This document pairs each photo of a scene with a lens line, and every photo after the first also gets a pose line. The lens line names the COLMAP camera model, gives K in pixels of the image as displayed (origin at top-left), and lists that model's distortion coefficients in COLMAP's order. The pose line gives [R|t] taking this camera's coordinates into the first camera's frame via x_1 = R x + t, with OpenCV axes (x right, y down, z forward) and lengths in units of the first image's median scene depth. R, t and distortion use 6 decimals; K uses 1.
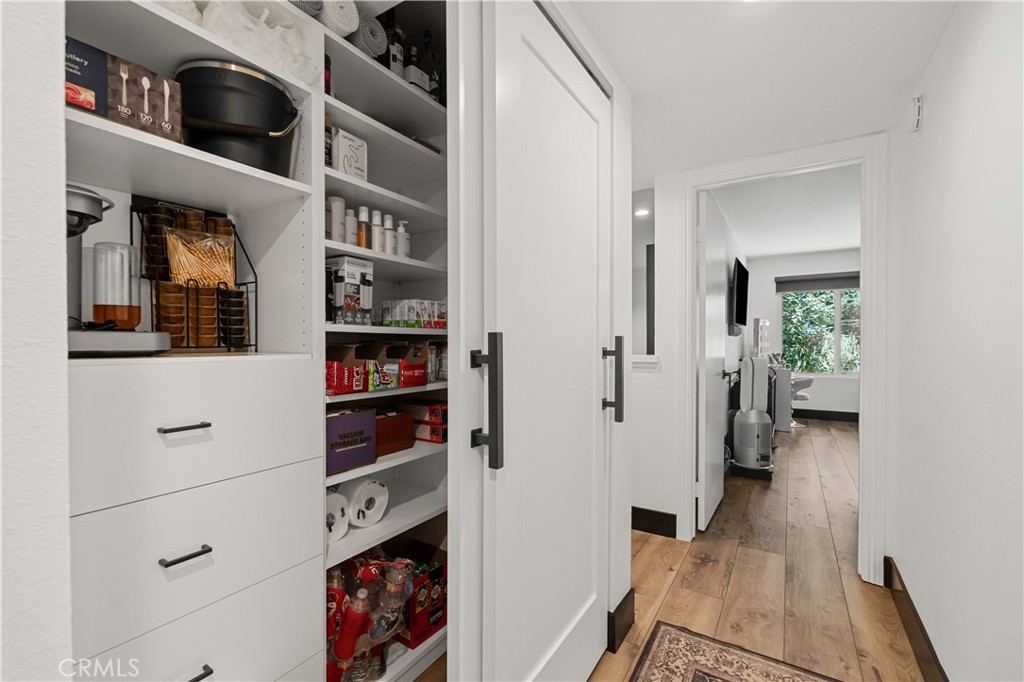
lens RADIAL K [[443.2, 0, 496.3], [0, 443.2, 345.2], [0, 0, 1]] dist [-0.001958, 0.000175]
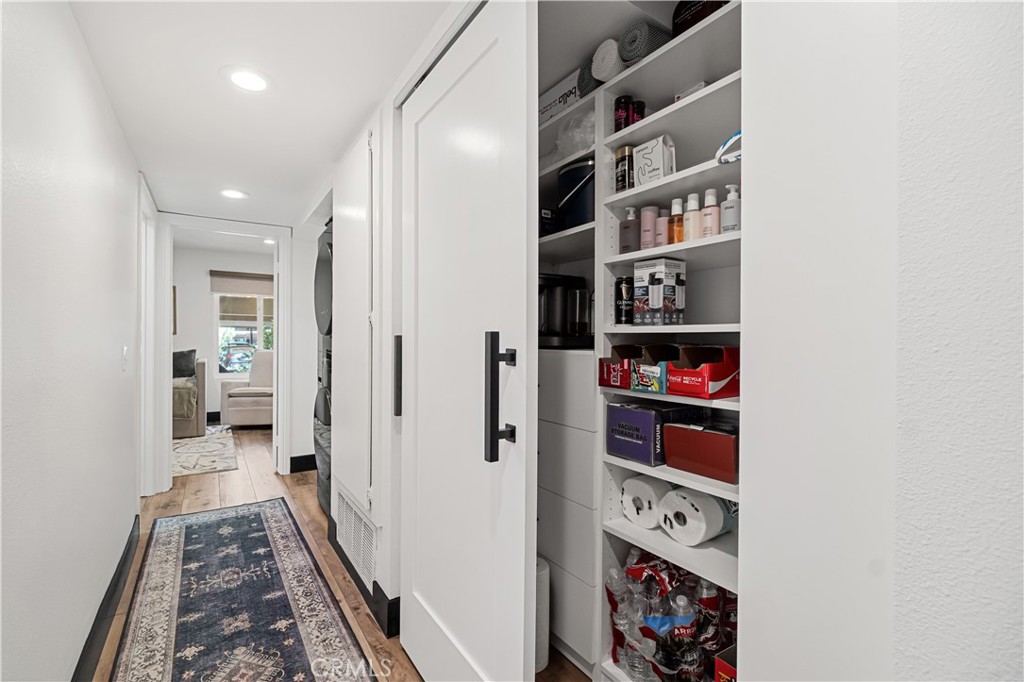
lens RADIAL K [[443.2, 0, 496.3], [0, 443.2, 345.2], [0, 0, 1]] dist [-0.001958, 0.000175]
pose [[-0.403718, 0.001092, -0.914883, 0.496365], [-0.015108, 0.999855, 0.007861, -0.001877], [0.914759, 0.016995, -0.403642, 0.713087]]
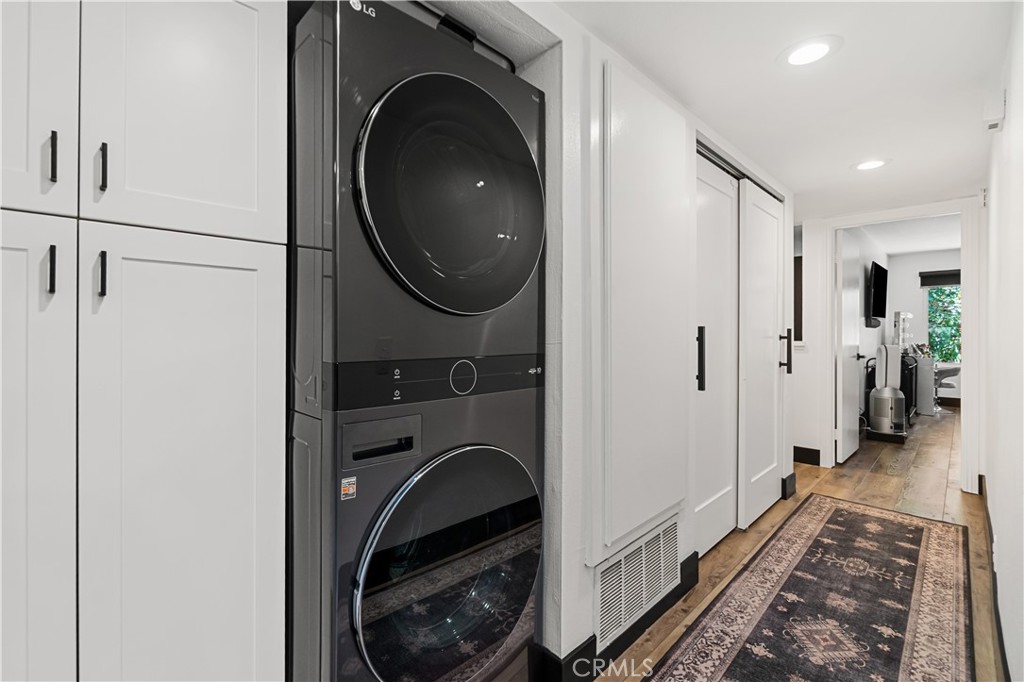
lens RADIAL K [[455.9, 0, 485.0], [0, 455.9, 328.6], [0, 0, 1]] dist [0.003088, 0.000532]
pose [[0.974787, 0.003387, -0.223110, -0.431404], [-0.006742, 0.999875, -0.014277, 0.012394], [0.223034, 0.015421, 0.974689, -0.928804]]
